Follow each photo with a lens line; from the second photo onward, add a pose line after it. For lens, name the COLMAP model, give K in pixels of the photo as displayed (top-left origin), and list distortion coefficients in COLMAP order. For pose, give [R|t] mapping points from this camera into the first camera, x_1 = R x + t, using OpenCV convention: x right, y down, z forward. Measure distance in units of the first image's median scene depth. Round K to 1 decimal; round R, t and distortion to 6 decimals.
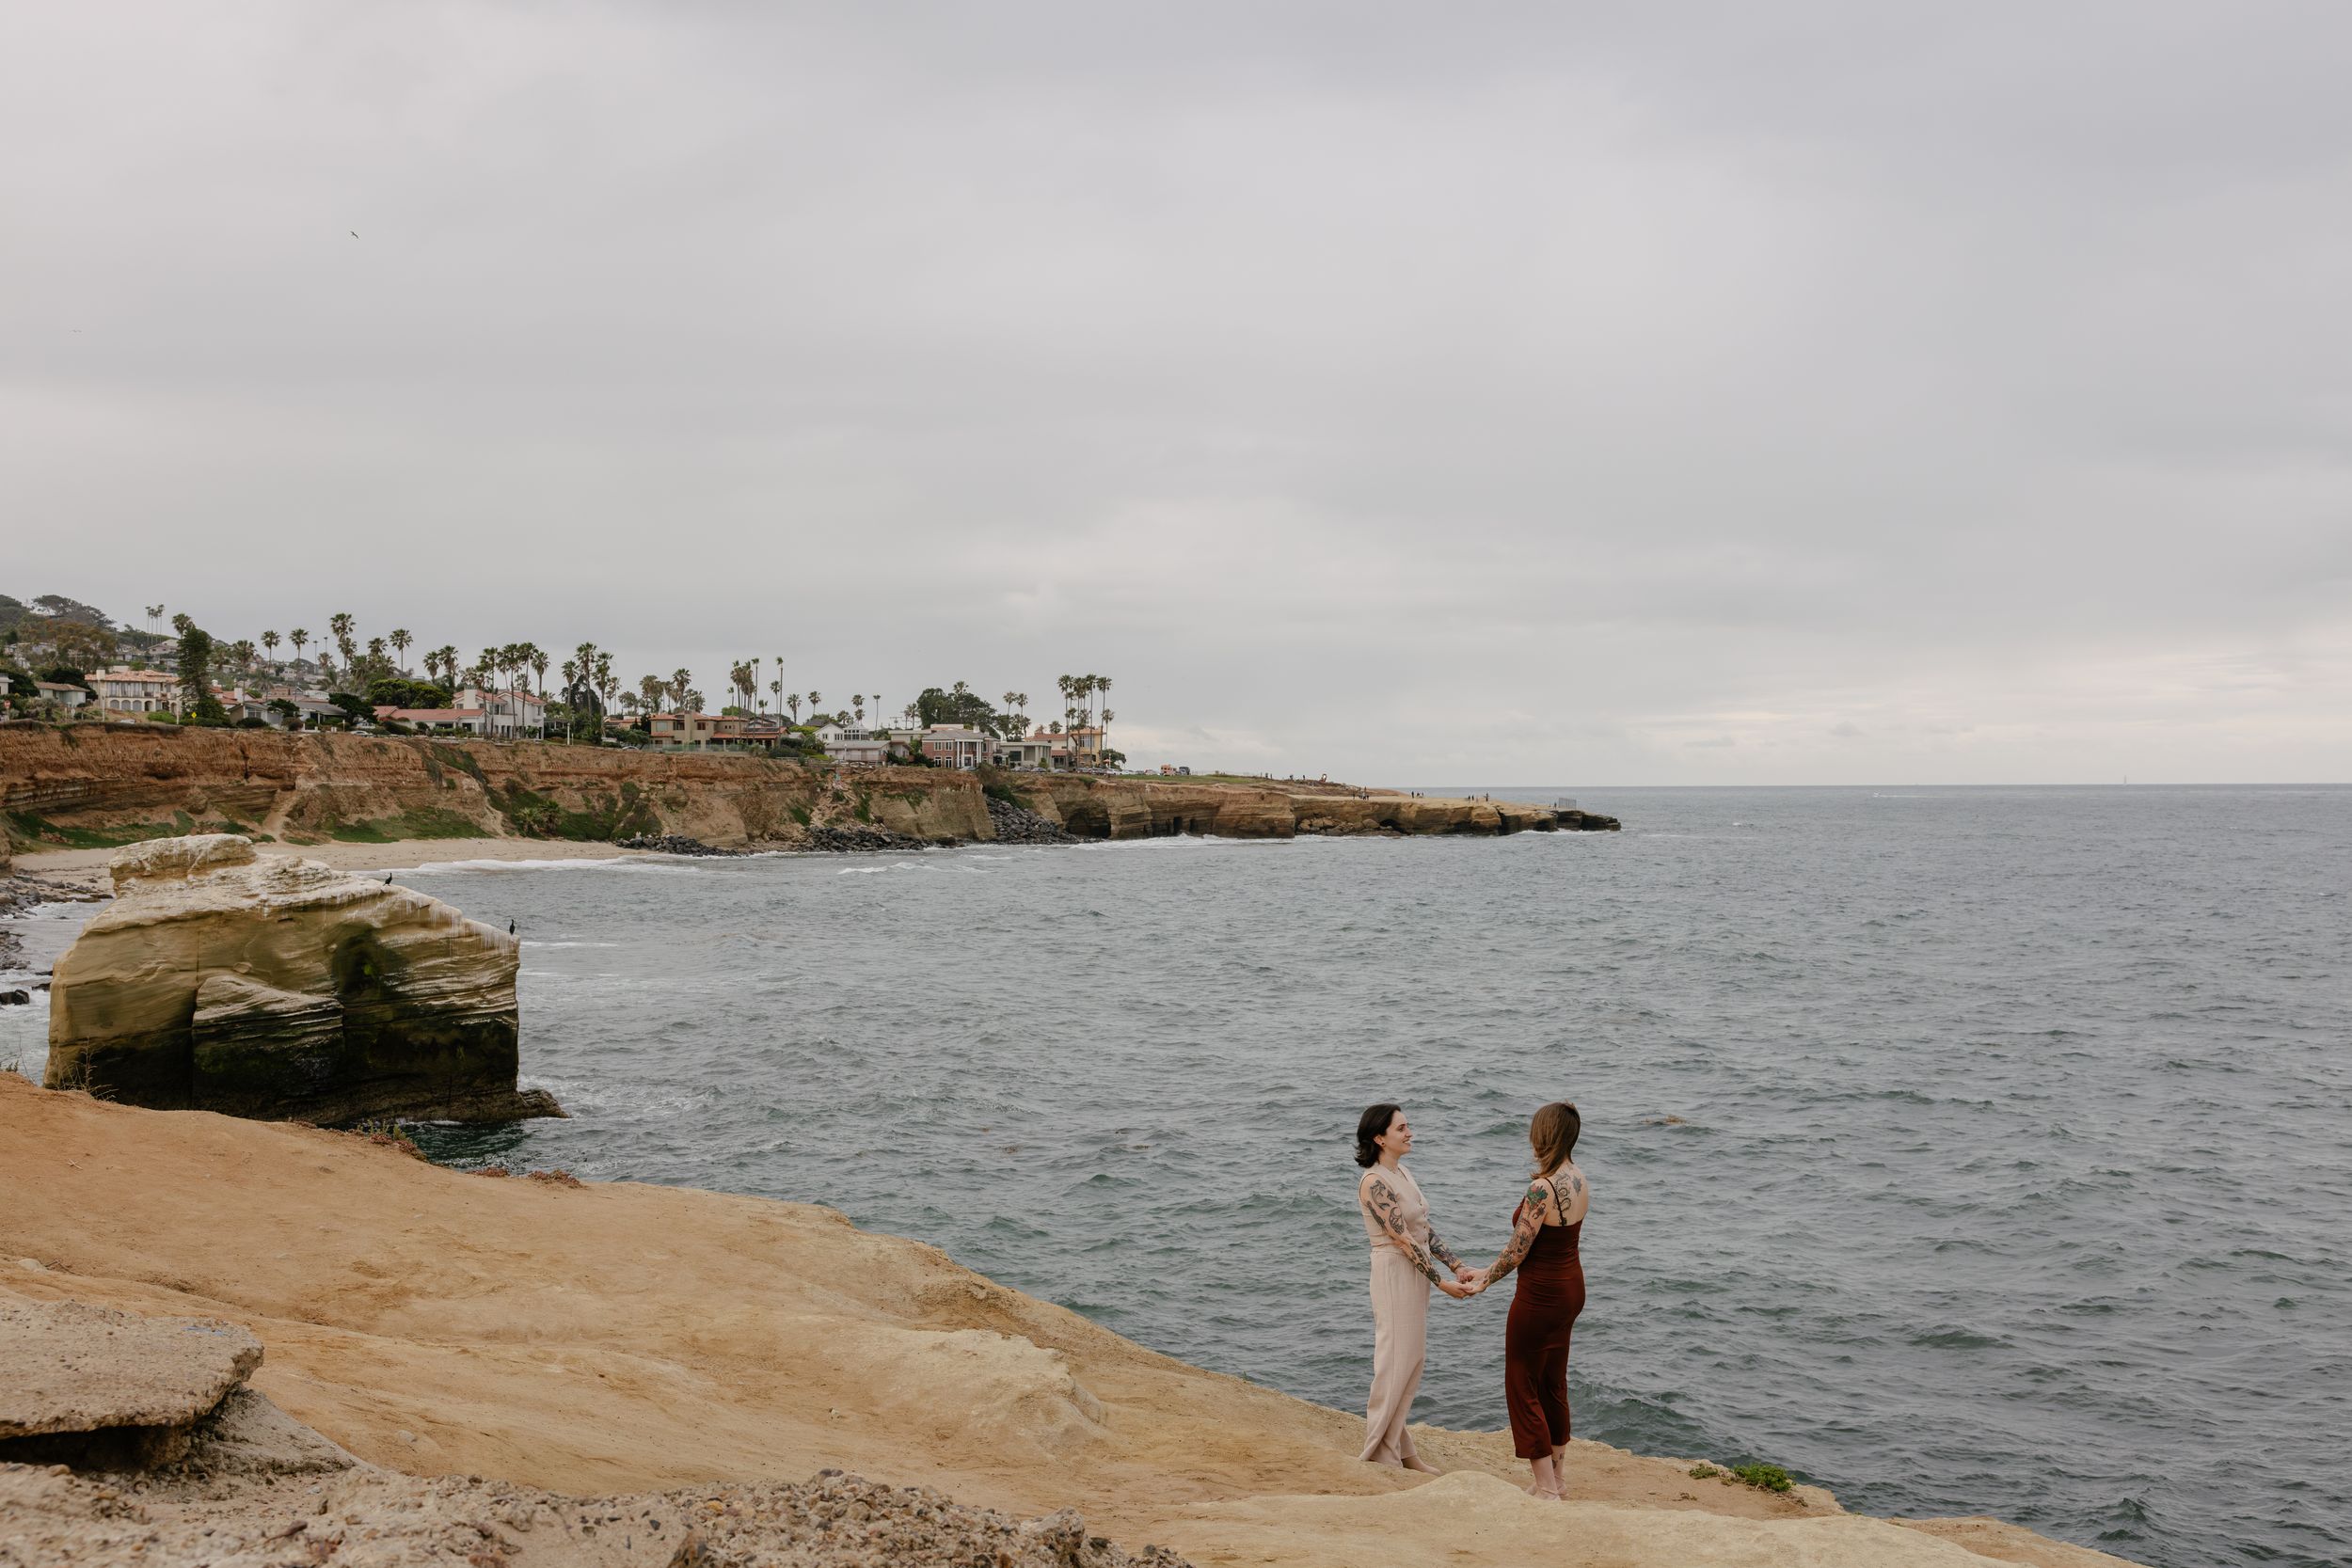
lens RADIAL K [[2292.0, 0, 1176.0], [0, 2292.0, 763.8], [0, 0, 1]] dist [0.033315, 0.000000]
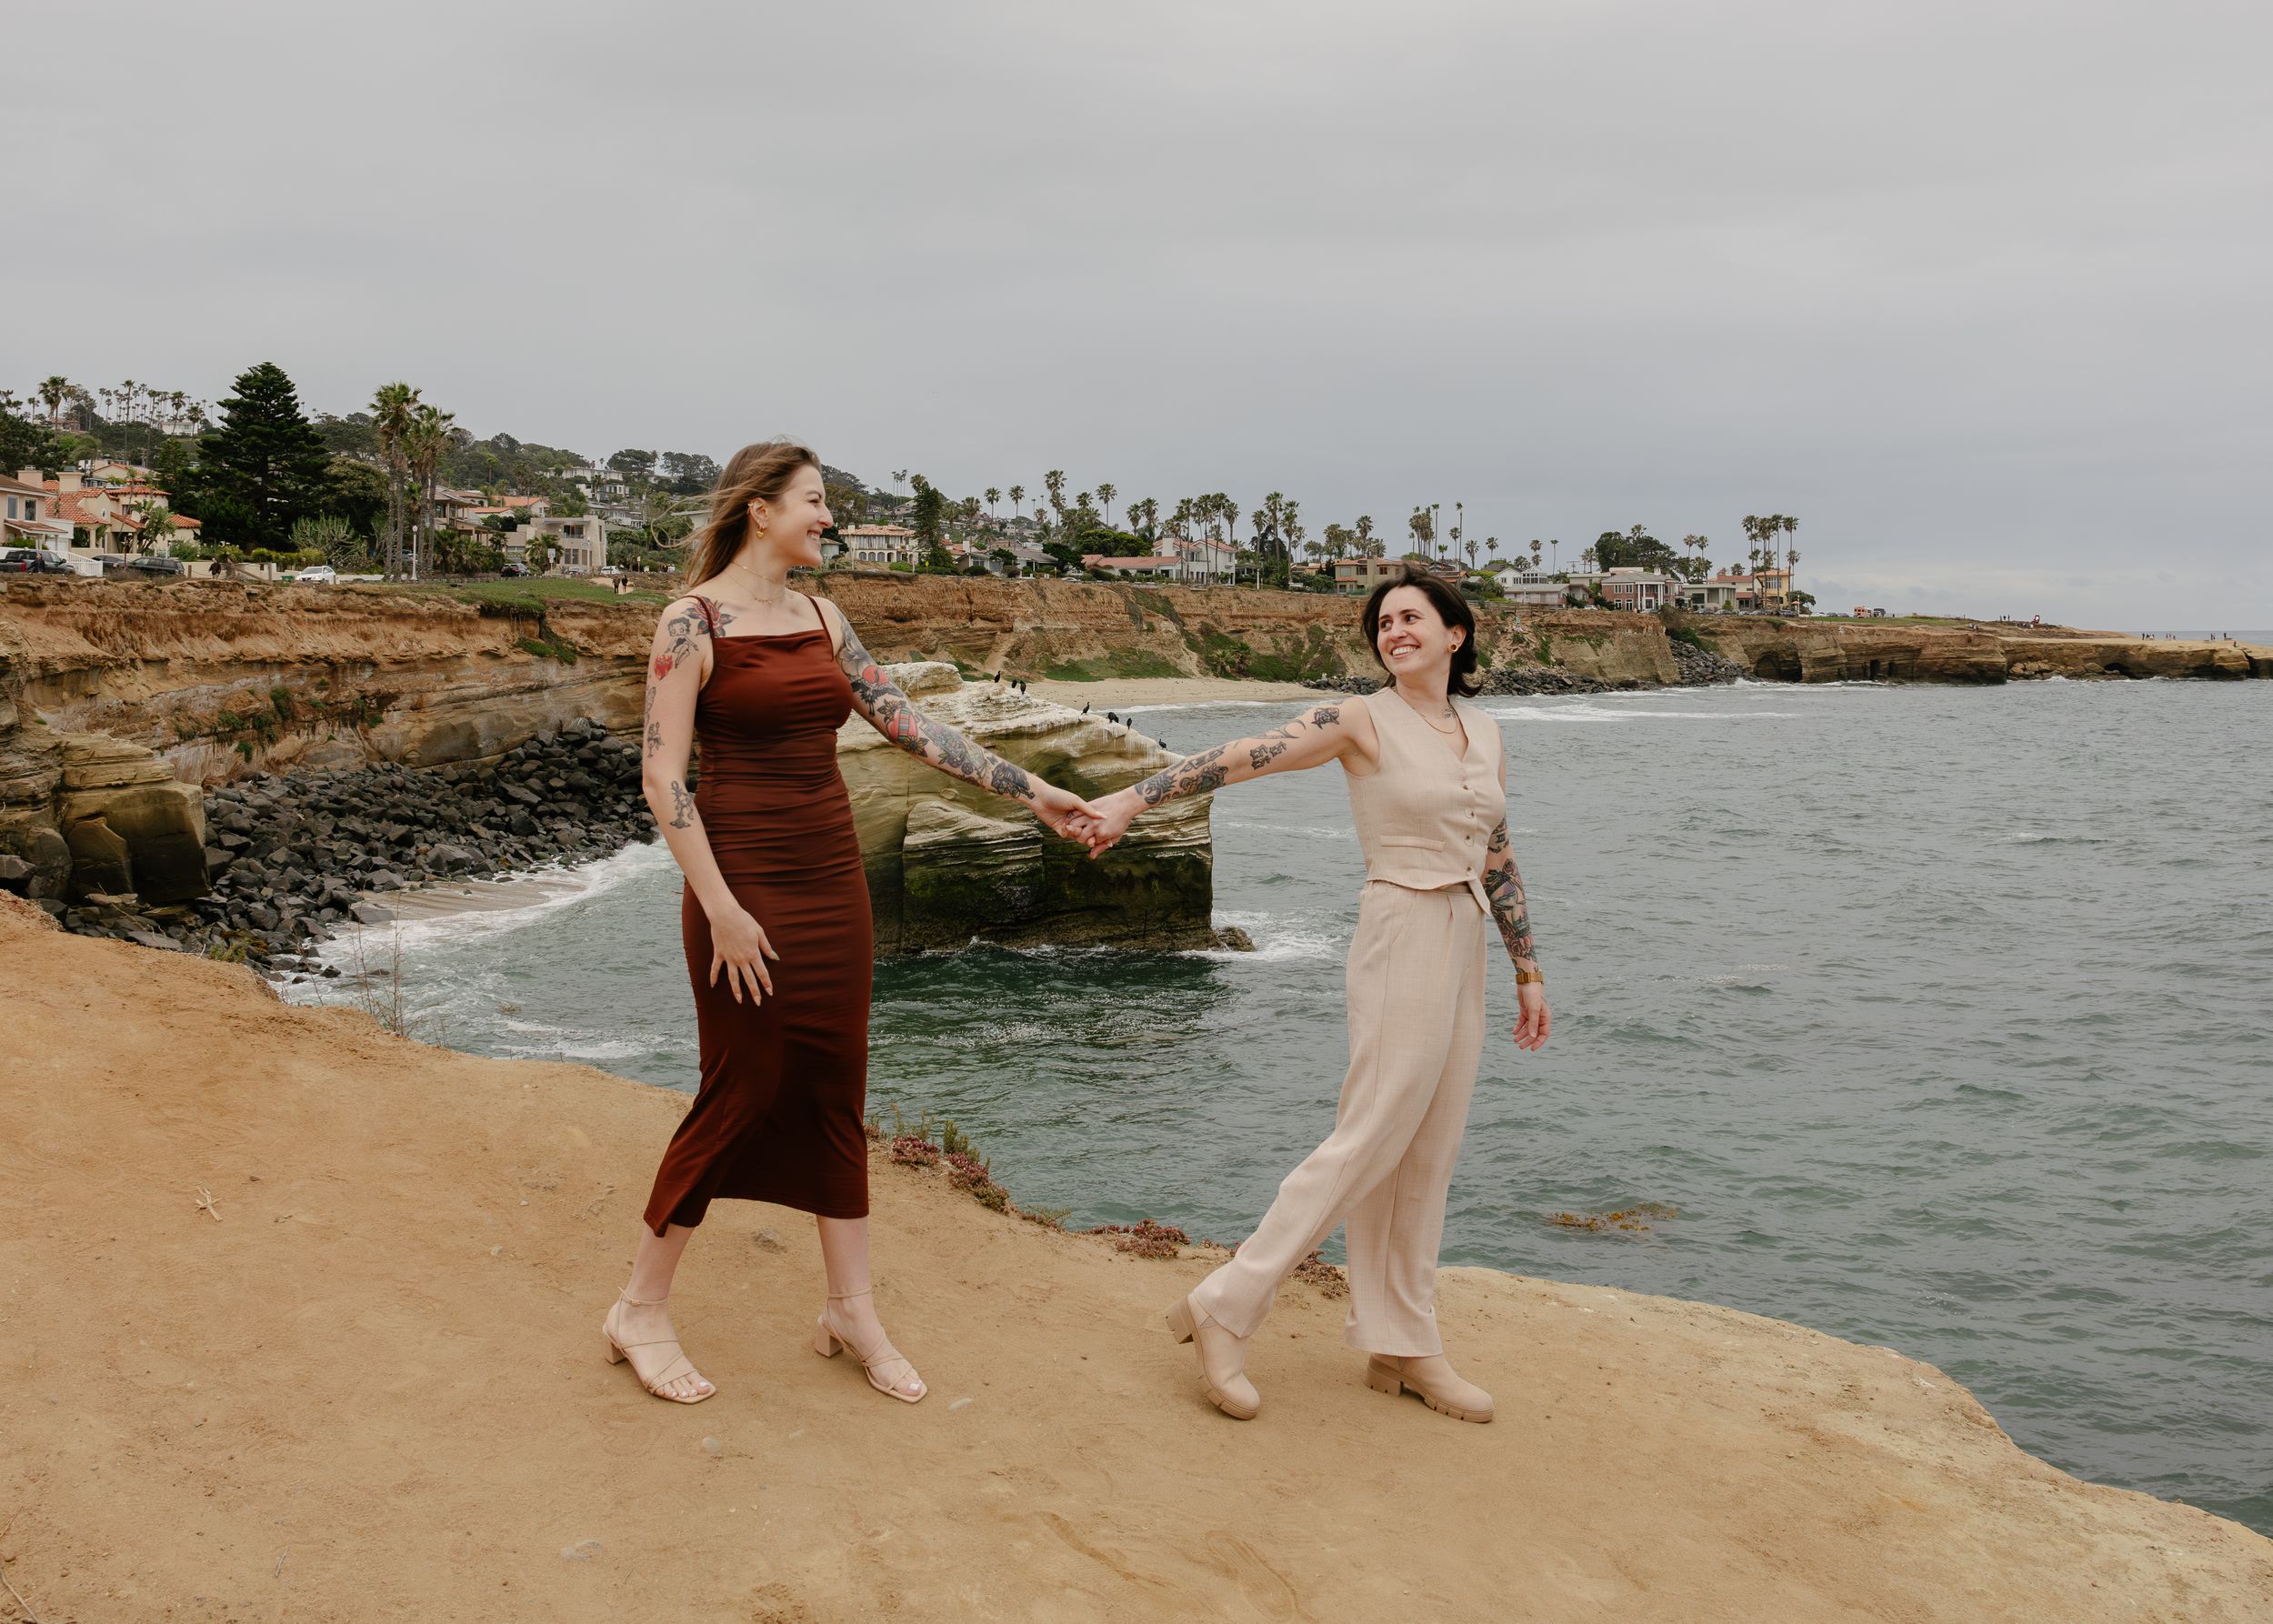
lens RADIAL K [[1612.2, 0, 1128.6], [0, 1612.2, 795.7], [0, 0, 1]] dist [-0.081709, -0.001196]
pose [[0.945810, 0.019783, -0.324117, -0.082937], [0.005644, 0.996990, 0.077322, 0.028310], [0.324671, -0.074961, 0.942852, 0.291040]]
